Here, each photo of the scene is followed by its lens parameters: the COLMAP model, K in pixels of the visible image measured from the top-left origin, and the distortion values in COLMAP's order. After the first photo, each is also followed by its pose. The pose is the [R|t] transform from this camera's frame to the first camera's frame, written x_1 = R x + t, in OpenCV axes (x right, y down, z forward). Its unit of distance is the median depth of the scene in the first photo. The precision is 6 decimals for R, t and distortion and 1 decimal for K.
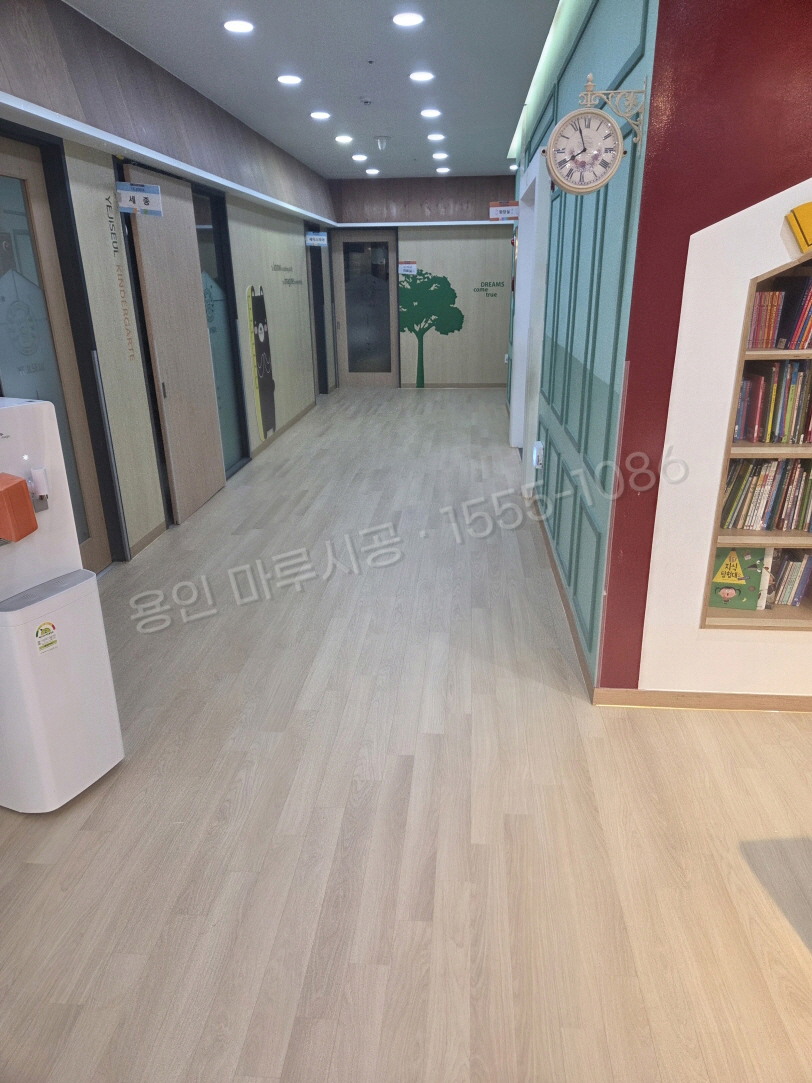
lens RADIAL K [[715.8, 0, 406.0], [0, 715.8, 541.5], [0, 0, 1]] dist [0.005818, 0.002928]
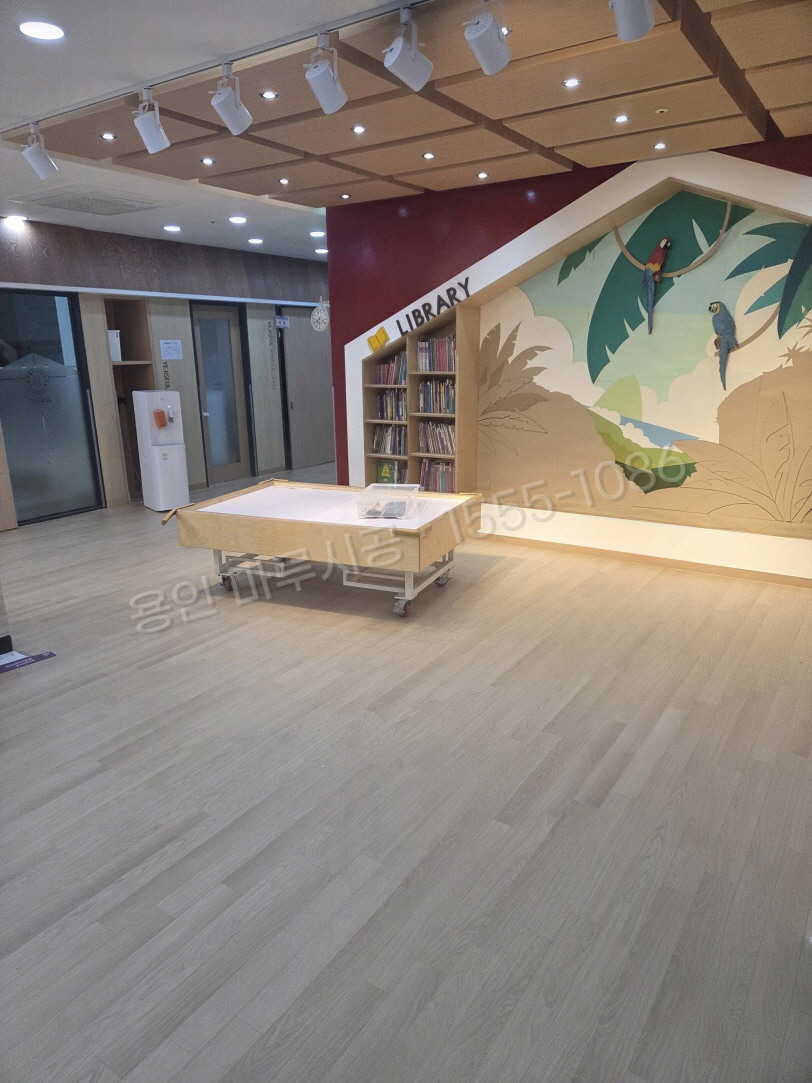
lens RADIAL K [[715.8, 0, 406.0], [0, 715.8, 541.5], [0, 0, 1]] dist [0.005818, 0.002928]
pose [[0.868742, 0.128387, -0.478334, 1.816144], [-0.167248, 0.985130, -0.039340, 0.386880], [0.466170, 0.114177, 0.877296, -1.198297]]
